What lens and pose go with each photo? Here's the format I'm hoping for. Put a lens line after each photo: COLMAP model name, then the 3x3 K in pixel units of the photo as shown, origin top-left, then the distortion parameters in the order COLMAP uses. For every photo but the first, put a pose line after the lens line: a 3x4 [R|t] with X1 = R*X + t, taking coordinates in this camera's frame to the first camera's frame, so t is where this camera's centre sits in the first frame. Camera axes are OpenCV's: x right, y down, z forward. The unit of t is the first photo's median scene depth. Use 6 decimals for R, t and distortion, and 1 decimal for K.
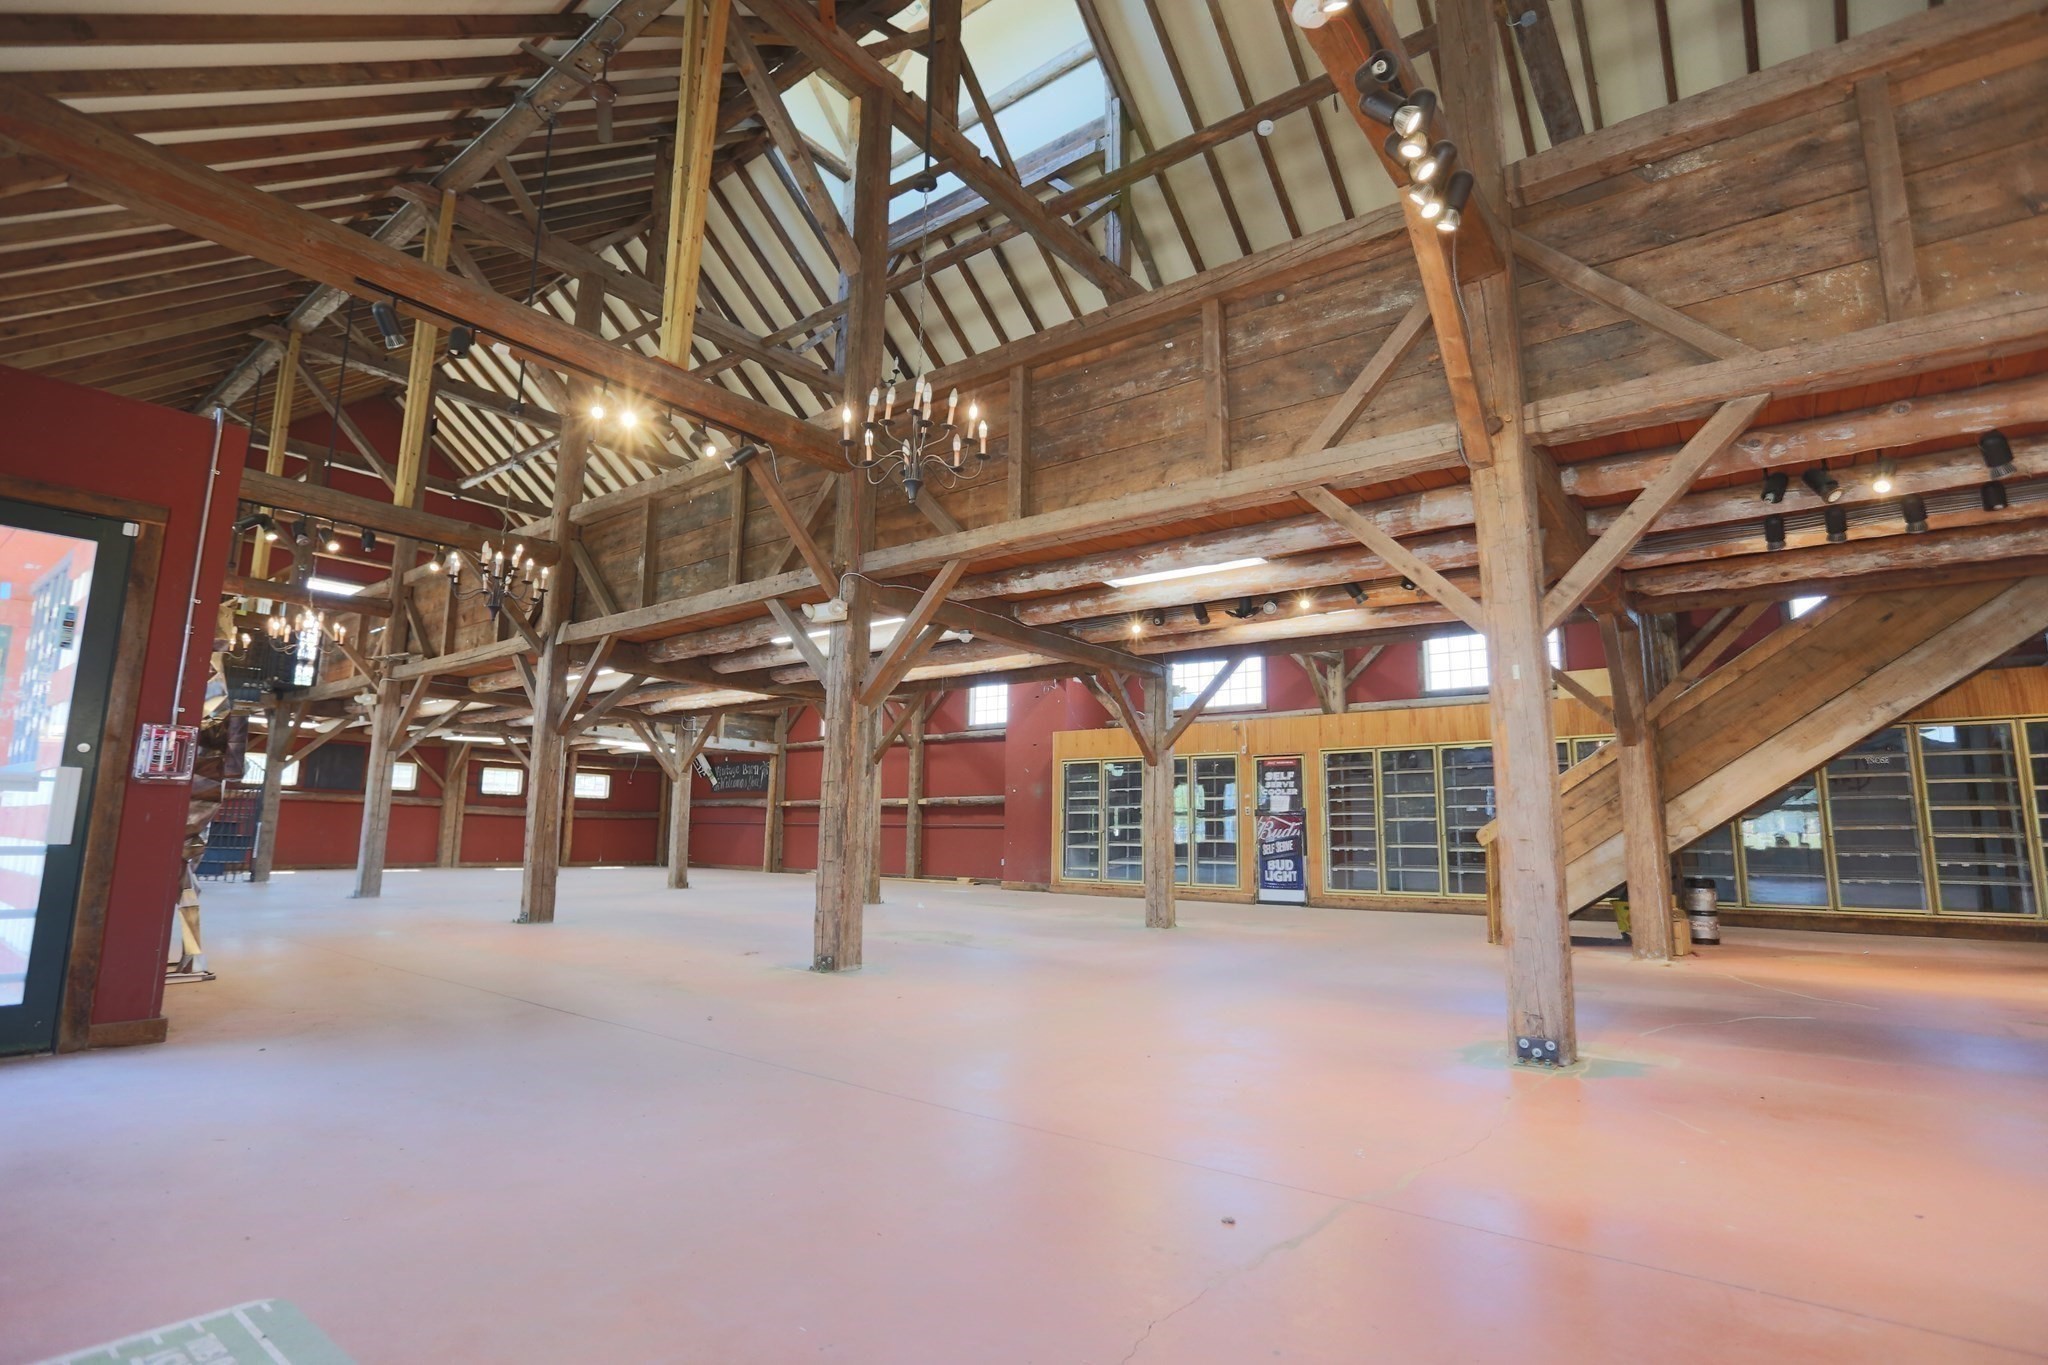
lens RADIAL K [[983.0, 0, 1027.6], [0, 983.0, 687.7], [0, 0, 1]] dist [-0.025855, 0.005233]
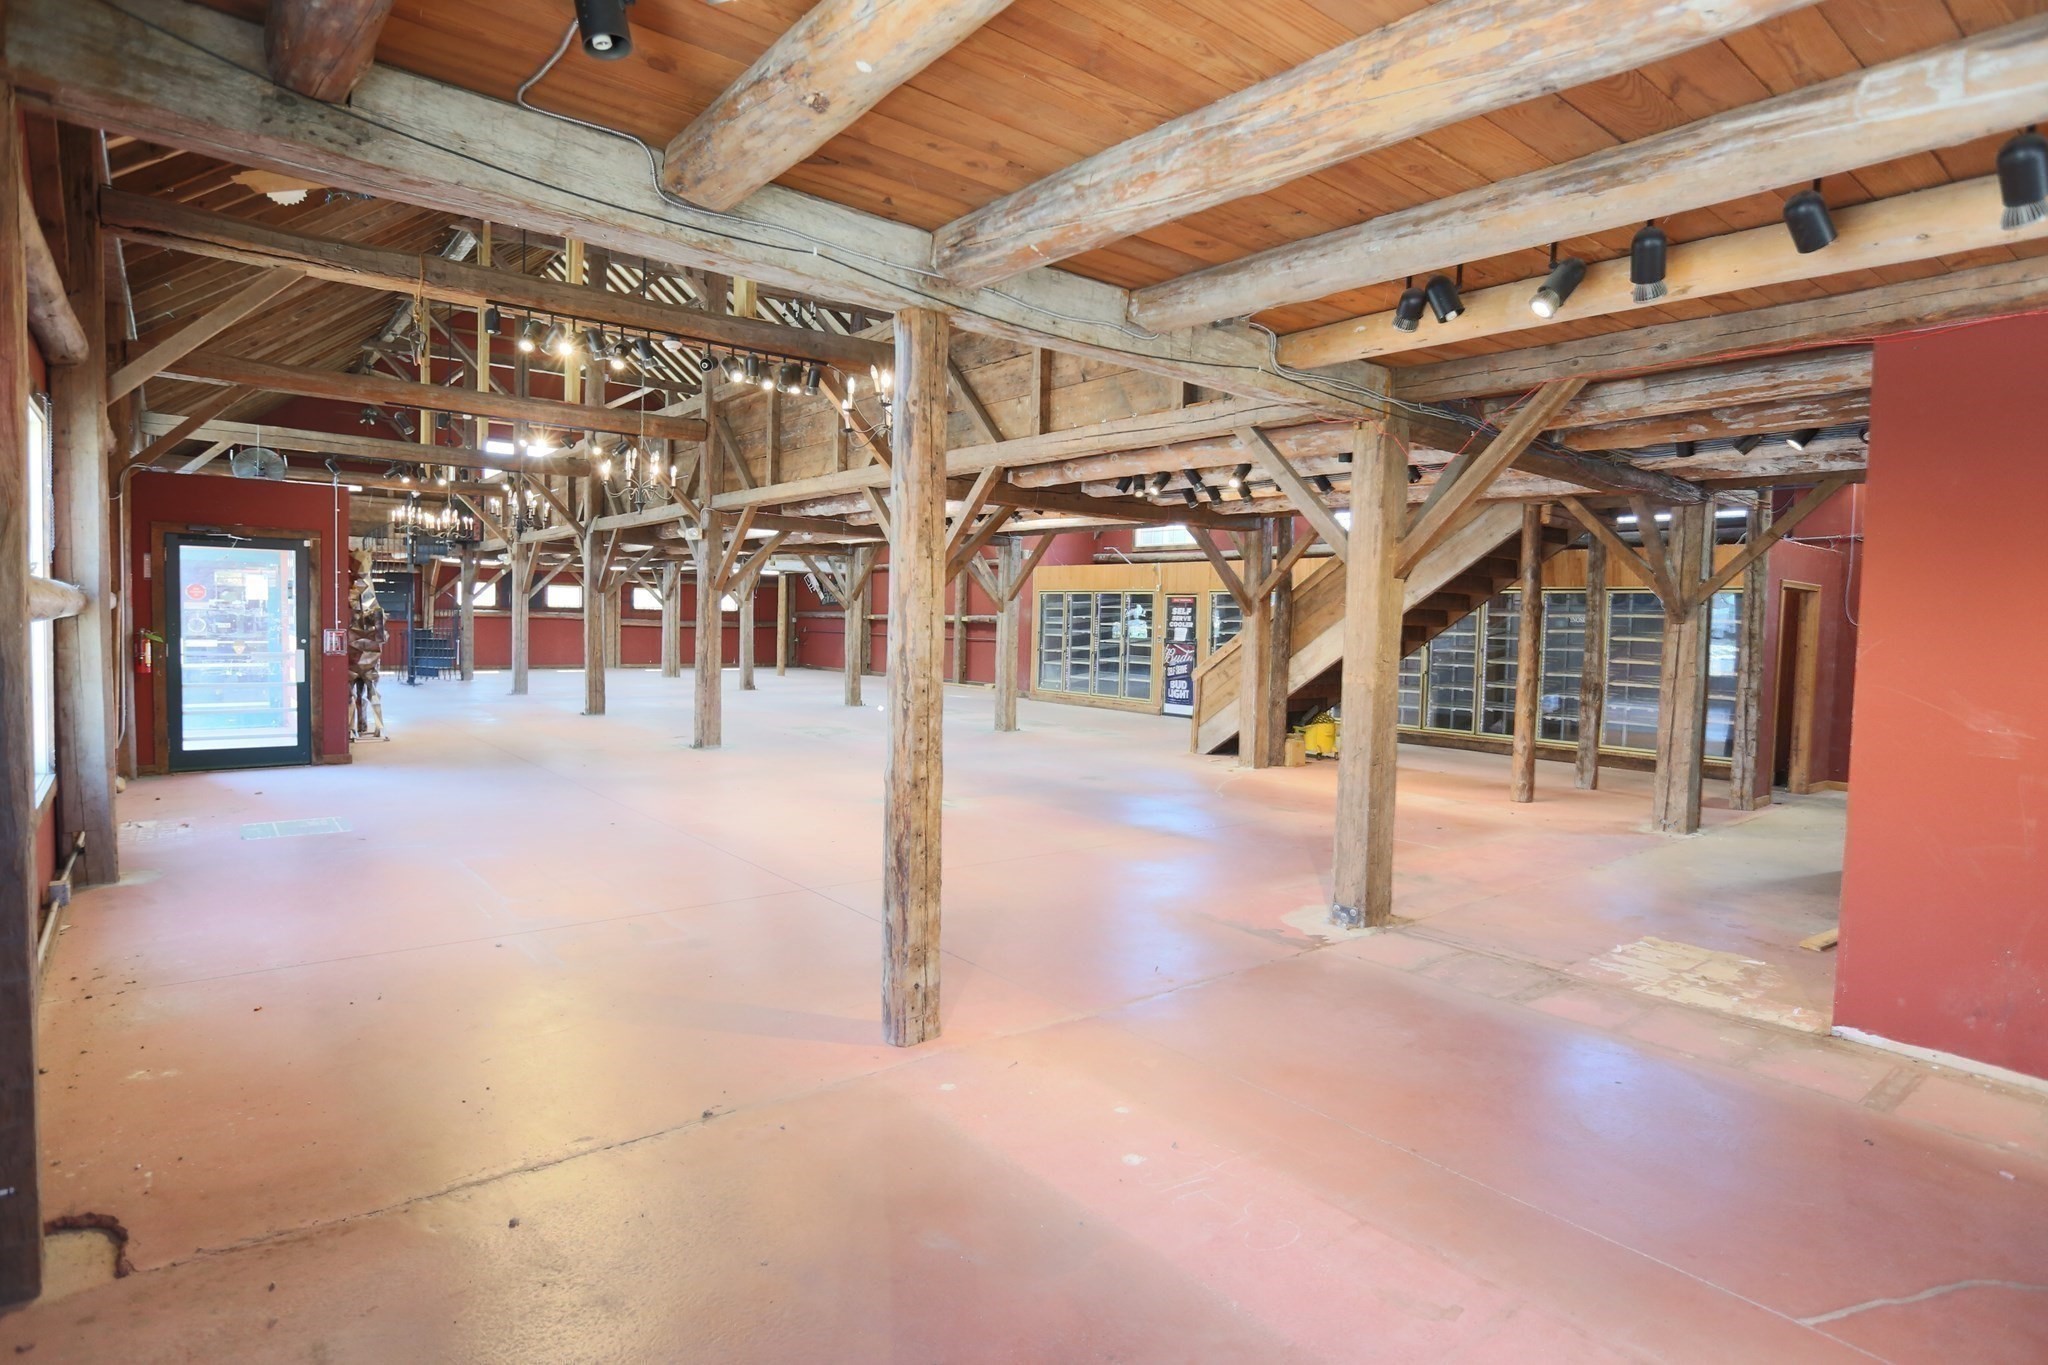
lens RADIAL K [[1052.7, 0, 1026.3], [0, 1052.7, 677.0], [0, 0, 1]] dist [-0.036781, -0.000405]
pose [[0.970392, 0.025426, -0.240195, 0.666481], [0.022806, 0.980356, 0.195914, -0.152106], [0.240458, -0.195591, 0.950749, -0.492453]]
